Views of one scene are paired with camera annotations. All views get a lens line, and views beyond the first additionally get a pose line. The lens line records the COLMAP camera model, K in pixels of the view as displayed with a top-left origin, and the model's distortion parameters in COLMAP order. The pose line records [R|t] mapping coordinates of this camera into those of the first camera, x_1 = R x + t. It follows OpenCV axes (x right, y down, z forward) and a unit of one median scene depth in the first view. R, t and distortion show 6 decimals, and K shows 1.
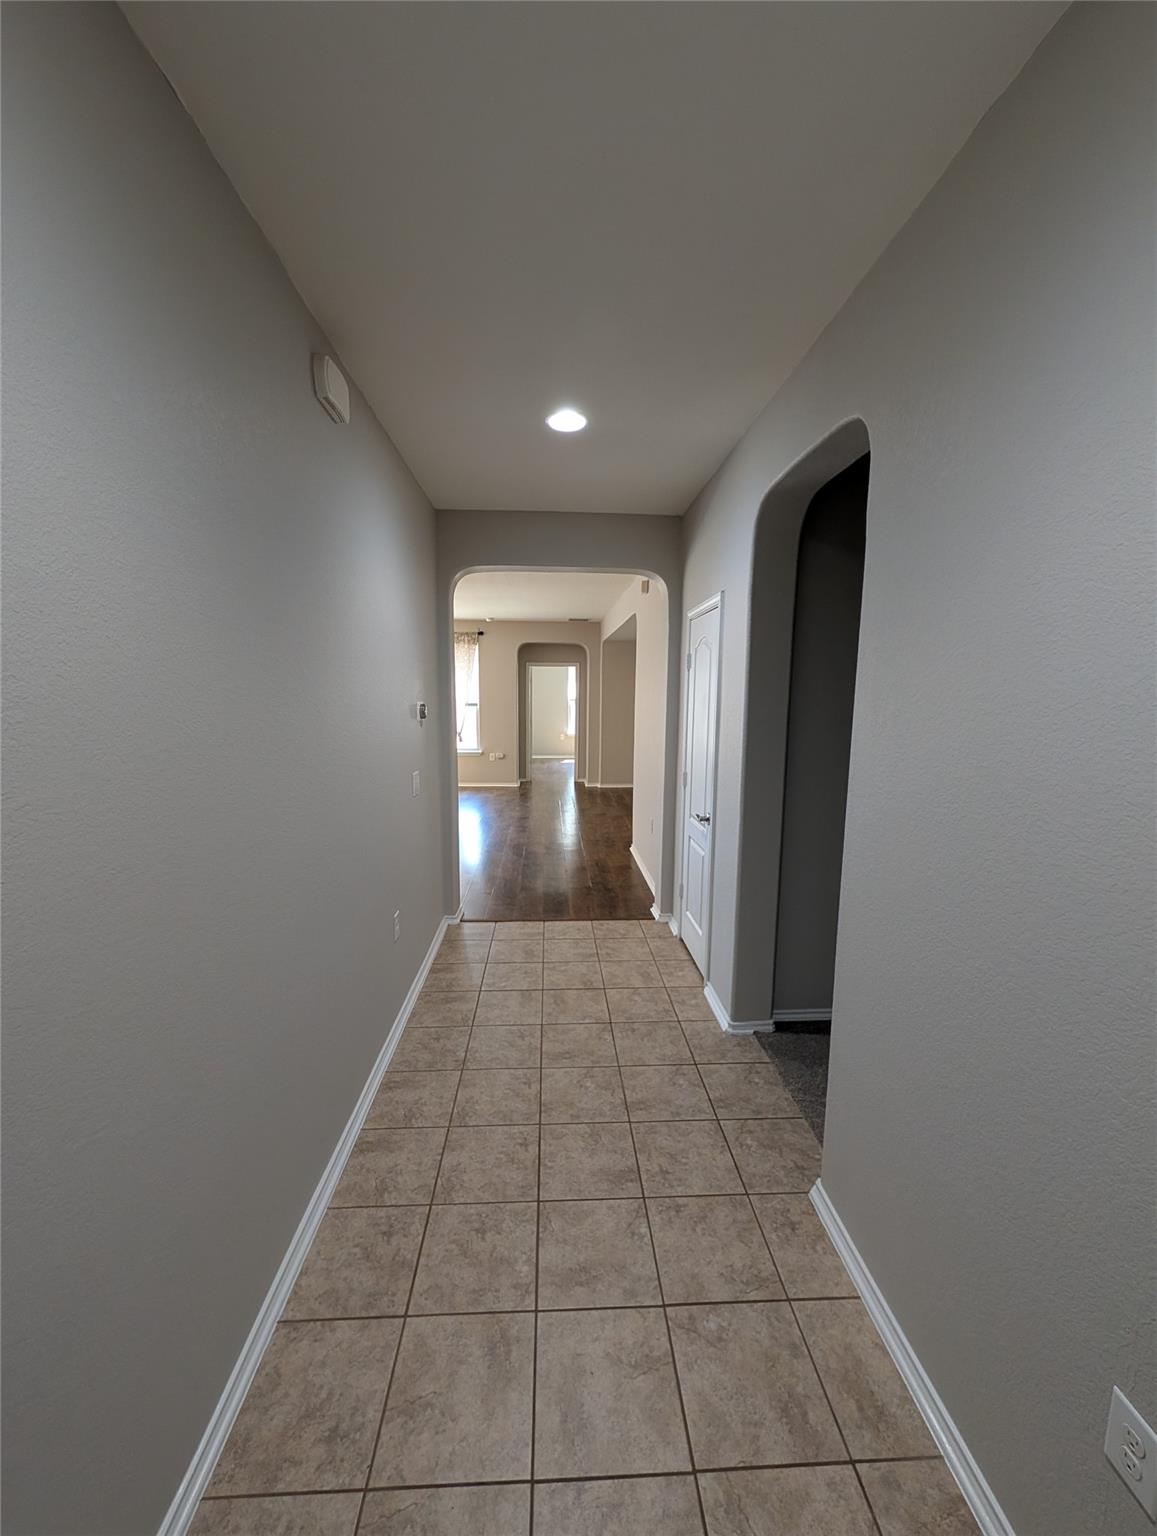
lens RADIAL K [[593.0, 0, 578.5], [0, 593.0, 768.0], [0, 0, 1]] dist [0.001174, 0.000000]
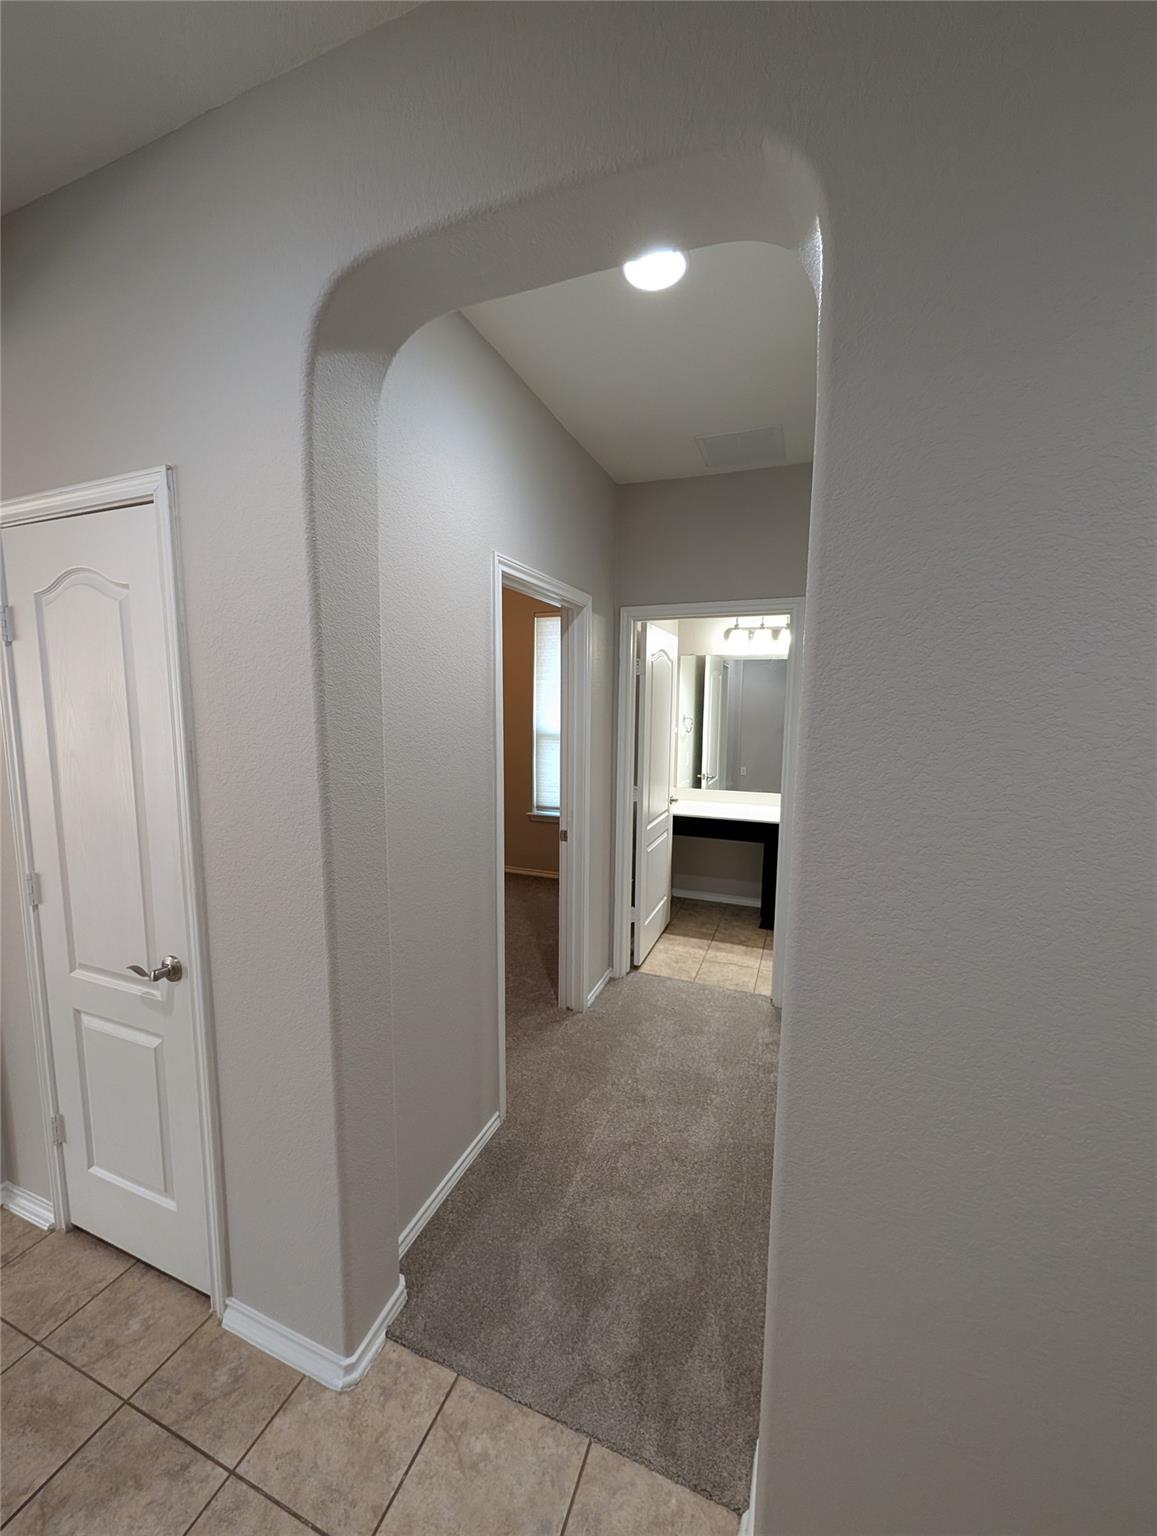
lens RADIAL K [[593.0, 0, 578.5], [0, 593.0, 768.0], [0, 0, 1]] dist [0.001174, 0.000000]
pose [[0.414232, -0.110080, 0.903490, -0.058883], [0.110912, 0.991366, 0.069936, -0.077707], [-0.903388, 0.071238, 0.422865, 0.589728]]
